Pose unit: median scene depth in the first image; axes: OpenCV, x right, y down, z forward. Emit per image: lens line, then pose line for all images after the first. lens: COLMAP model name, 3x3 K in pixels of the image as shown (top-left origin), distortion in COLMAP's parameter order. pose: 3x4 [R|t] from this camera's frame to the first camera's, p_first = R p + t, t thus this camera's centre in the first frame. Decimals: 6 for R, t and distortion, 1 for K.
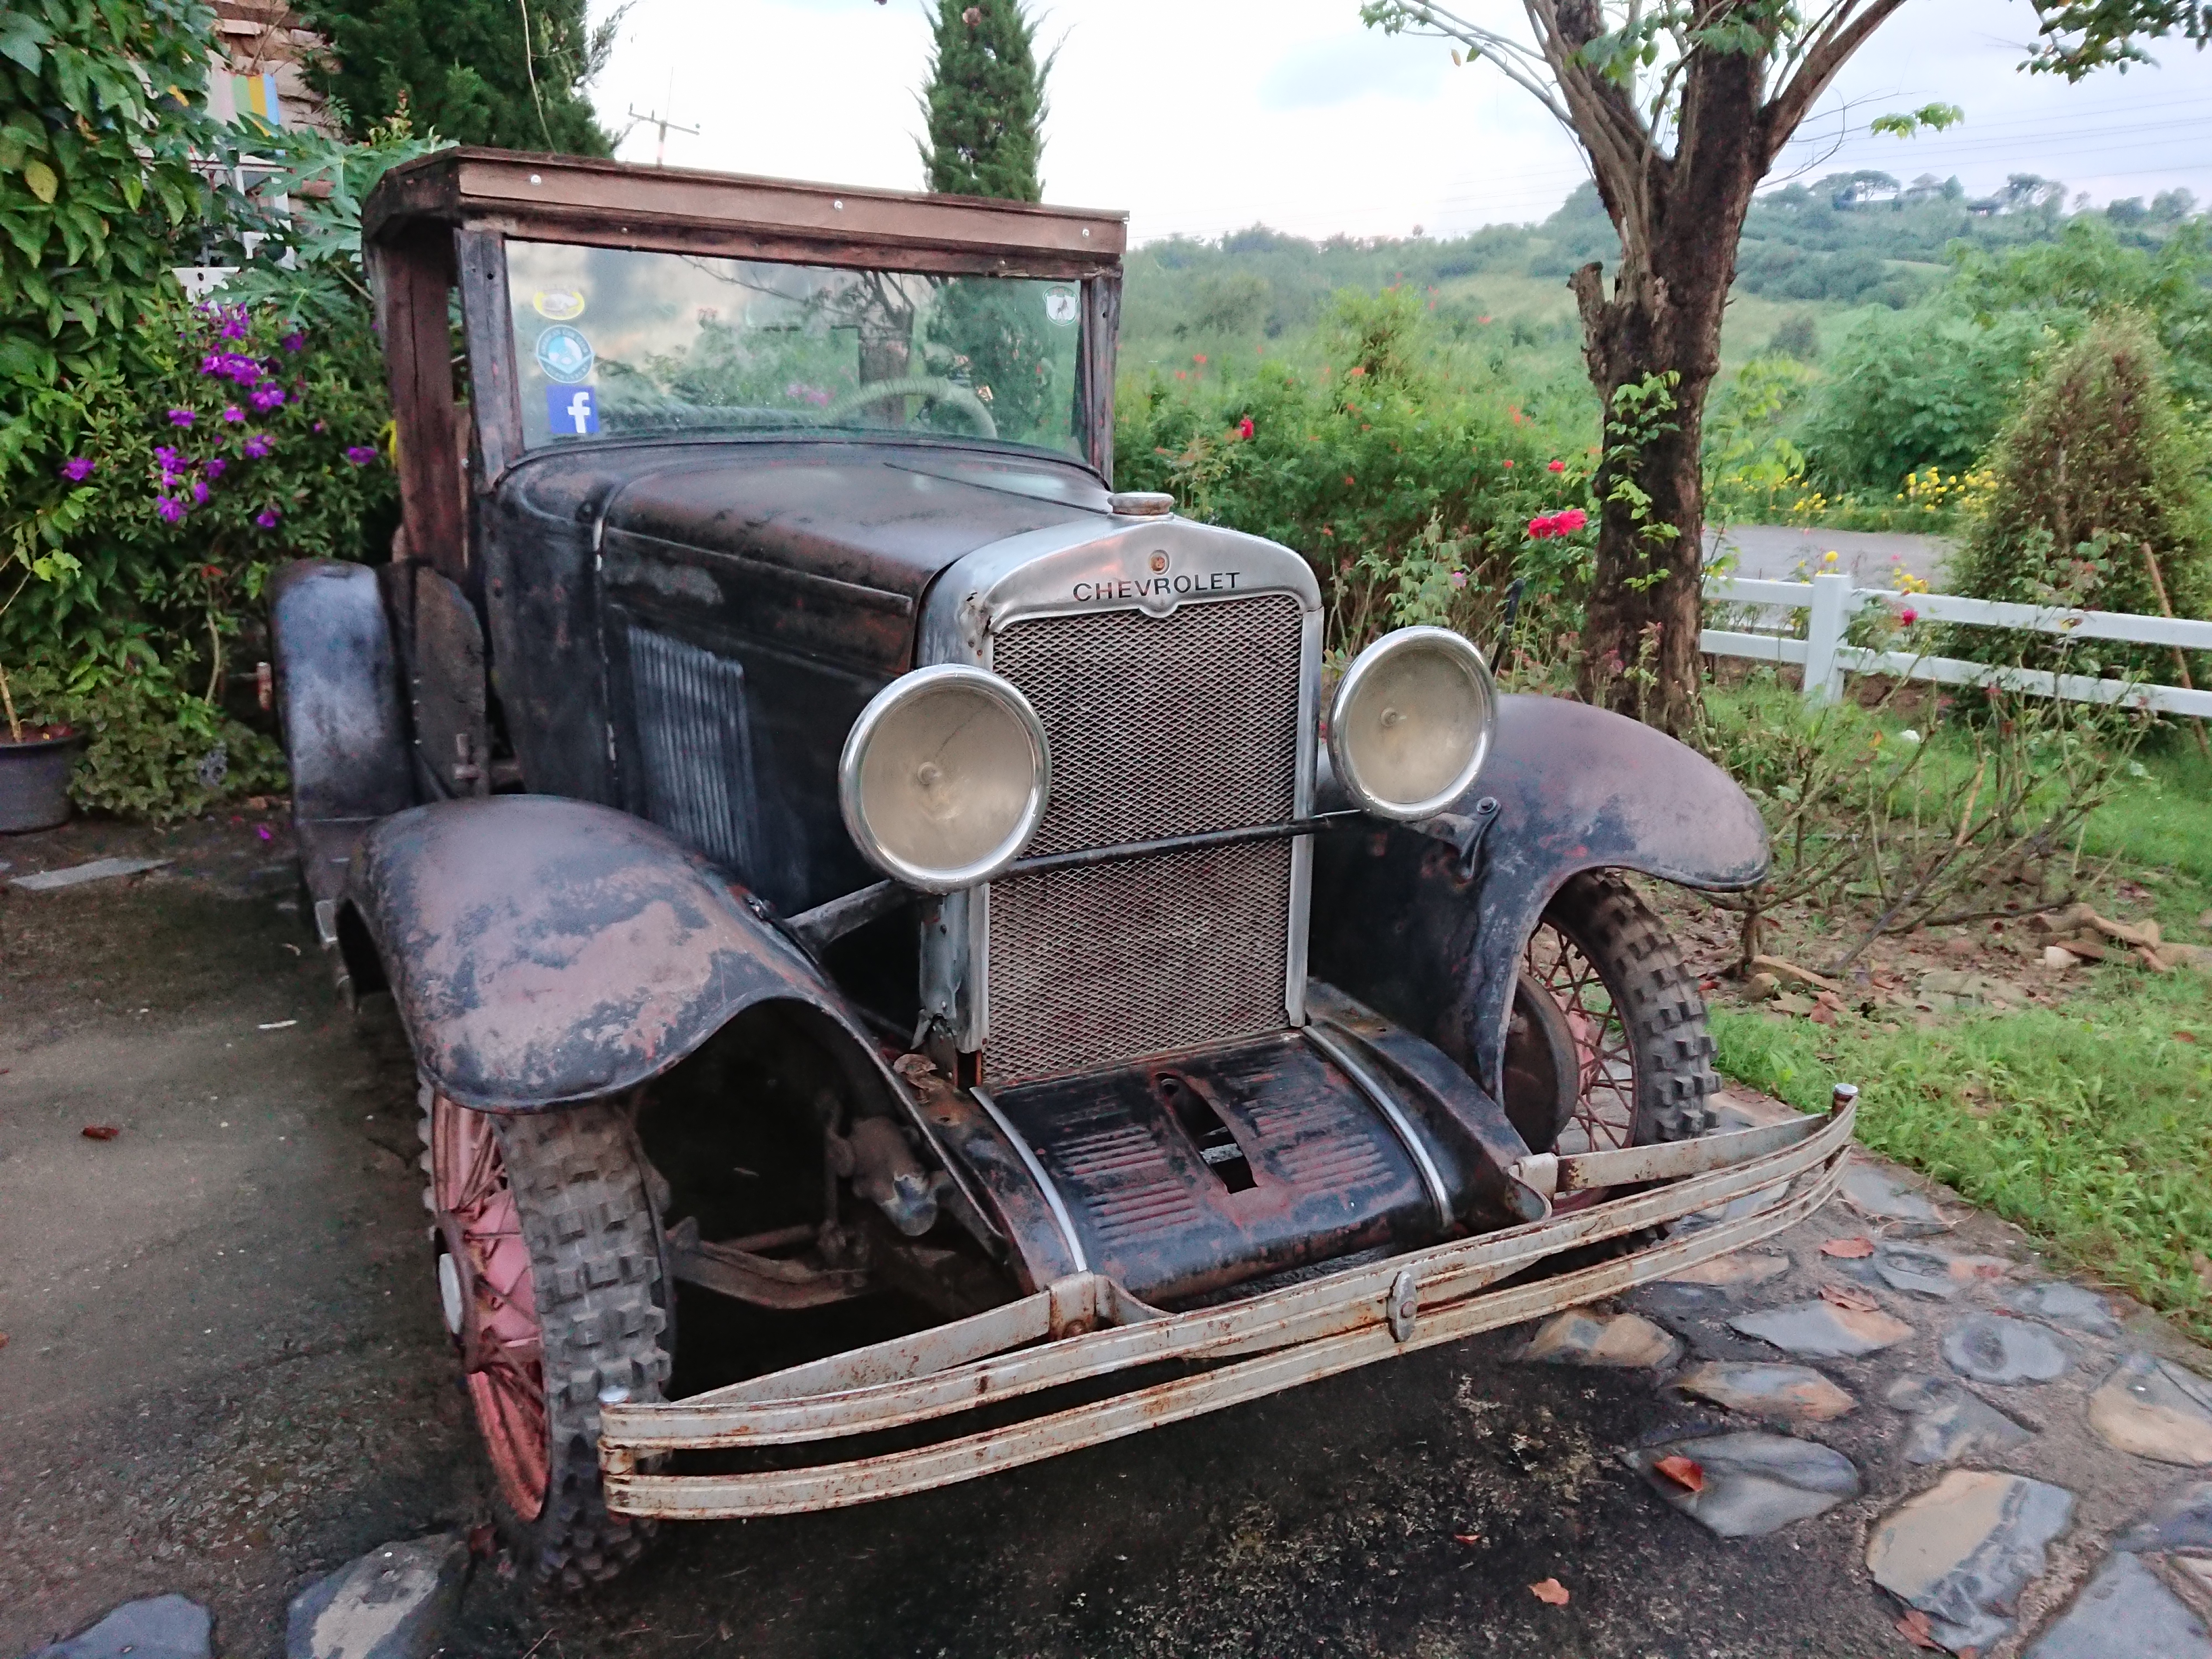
lens RADIAL K [[1555.5, 0, 1103.7], [0, 1555.5, 815.3], [0, 0, 1]] dist [0.134243, -0.186162]
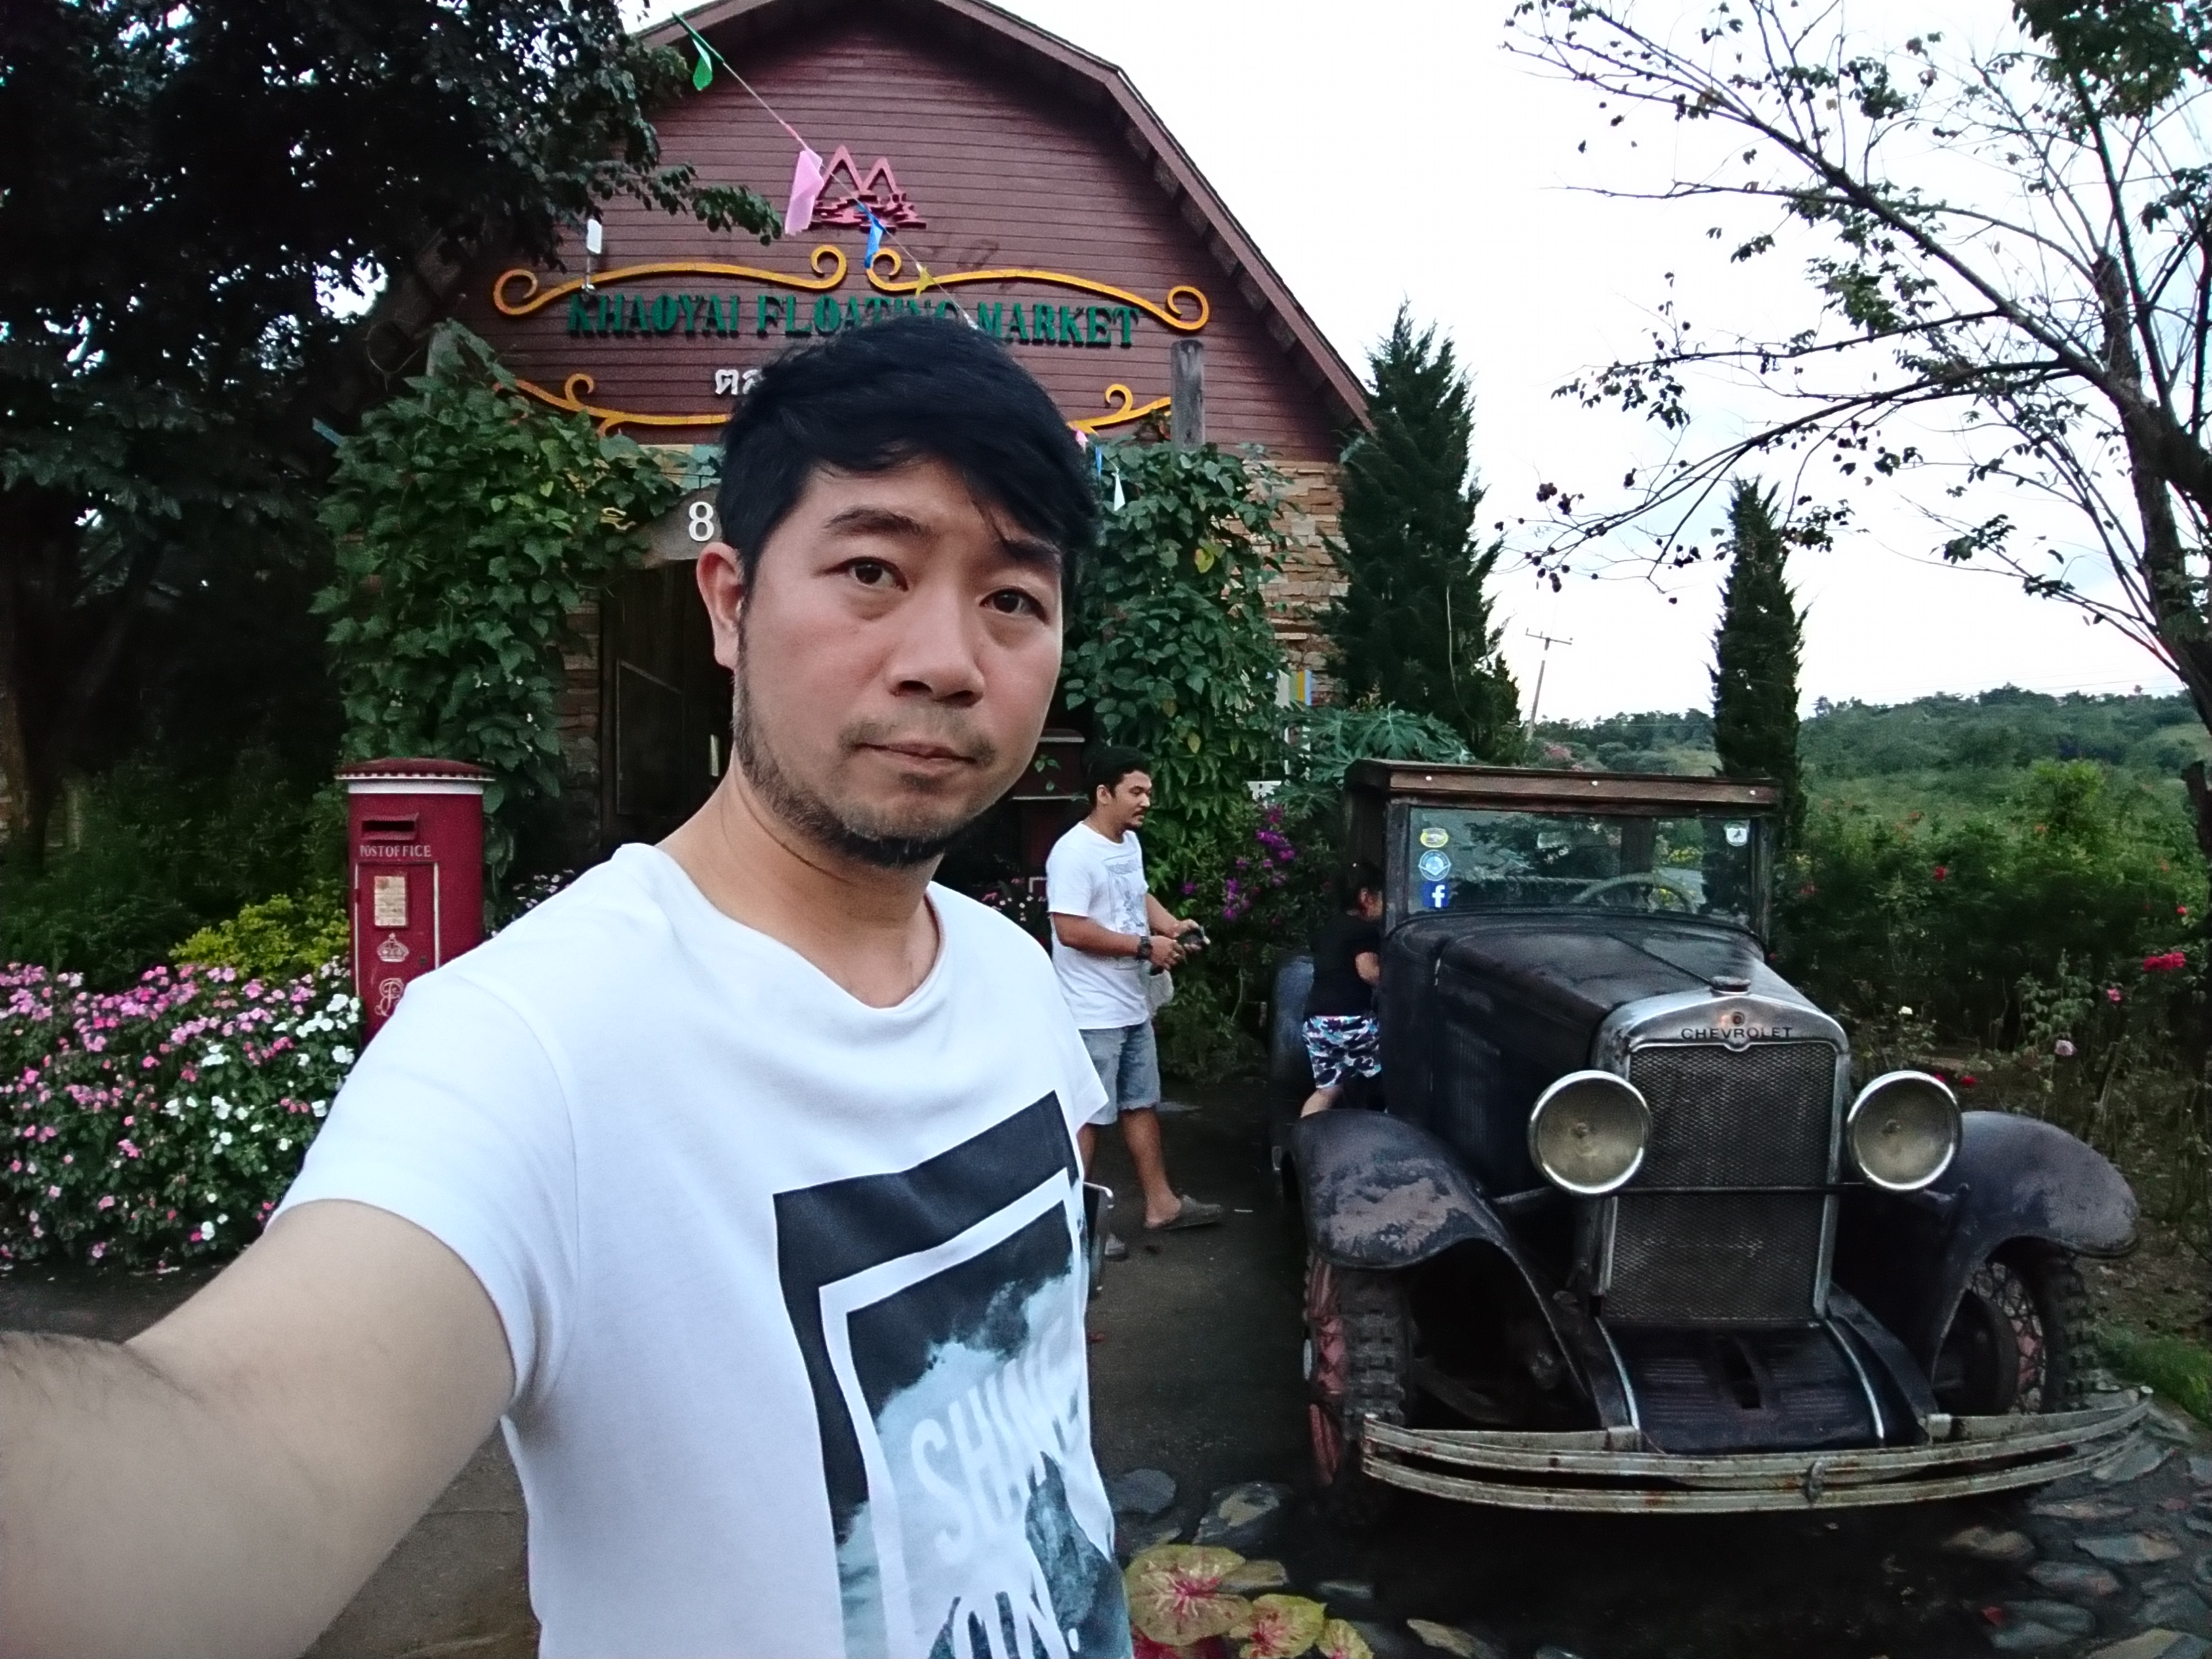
lens RADIAL K [[1289.5, 0, 1106.0], [0, 1289.5, 829.5], [0, 0, 1]] dist [-0.153432, 0.001167]
pose [[0.820404, 0.028142, -0.571092, 0.179703], [-0.148786, 0.974888, -0.165700, -0.031659], [0.552087, 0.220912, 0.803989, -0.378740]]
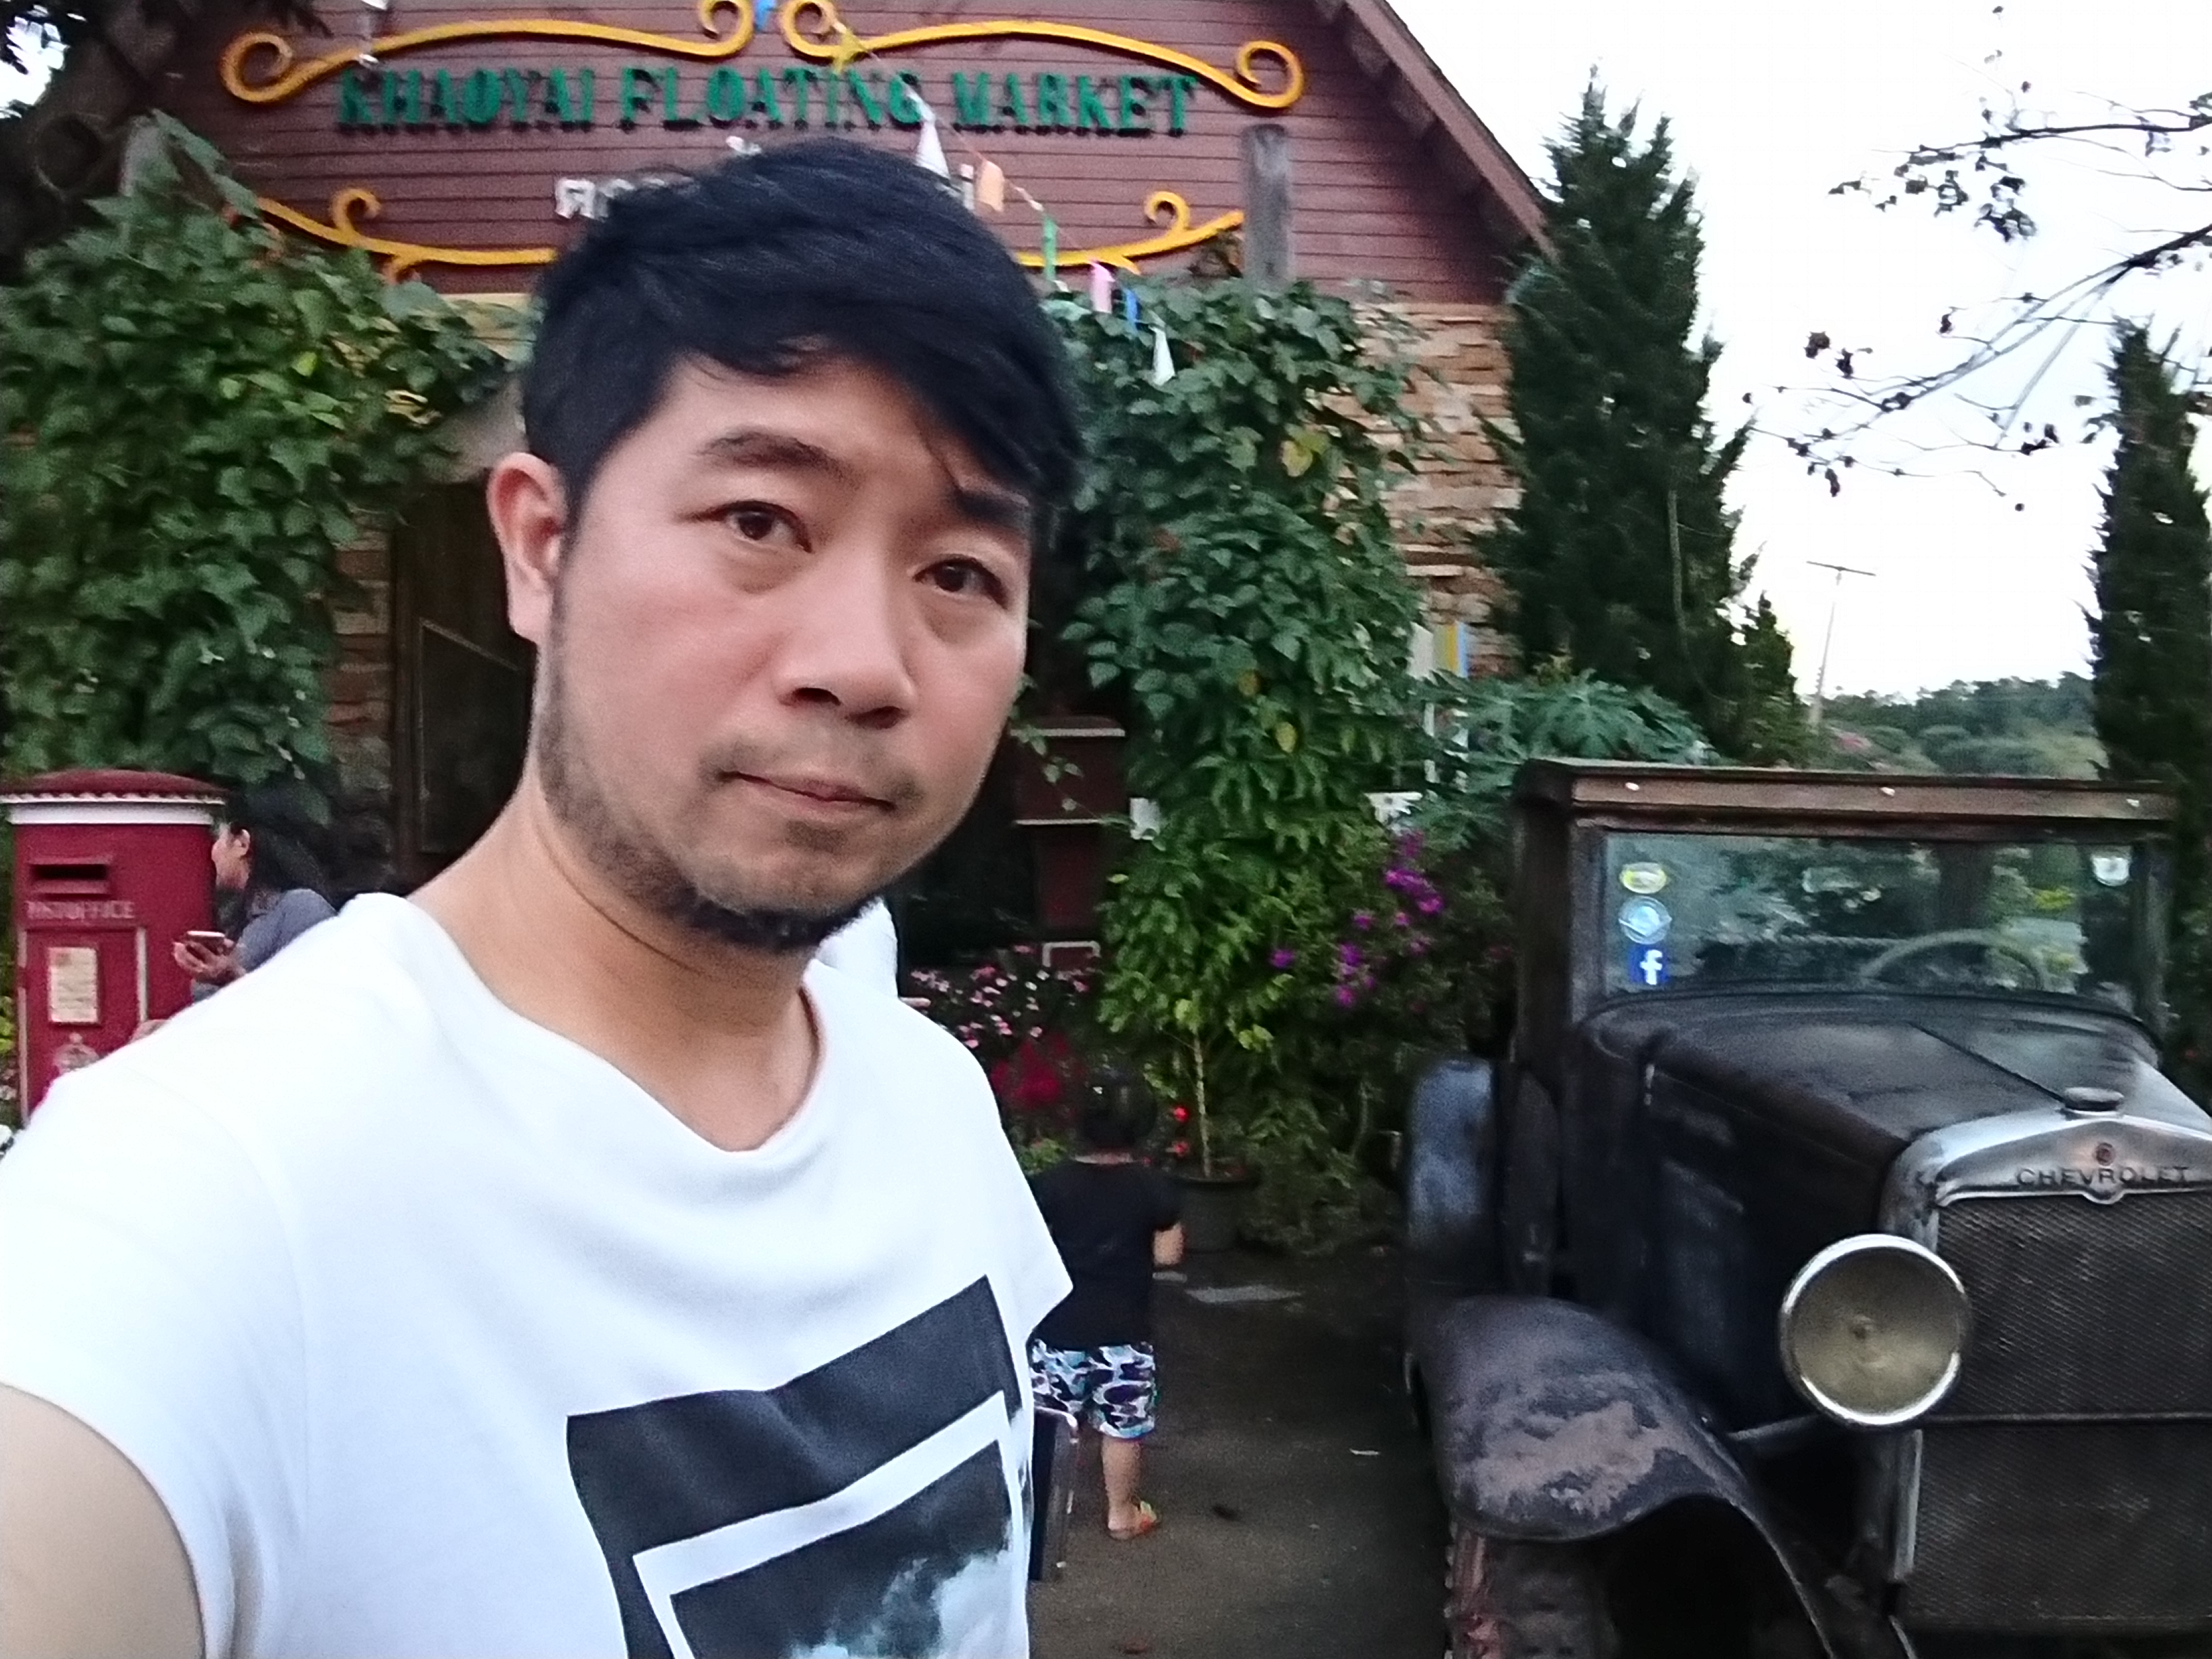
lens RADIAL K [[1976.6, 0, 1106.0], [0, 1976.6, 829.5], [0, 0, 1]] dist [-0.155408, 0.001397]
pose [[0.798818, 0.009229, -0.601503, 0.208321], [-0.146078, 0.972931, -0.179070, -0.036048], [0.583568, 0.230911, 0.778543, -0.371812]]
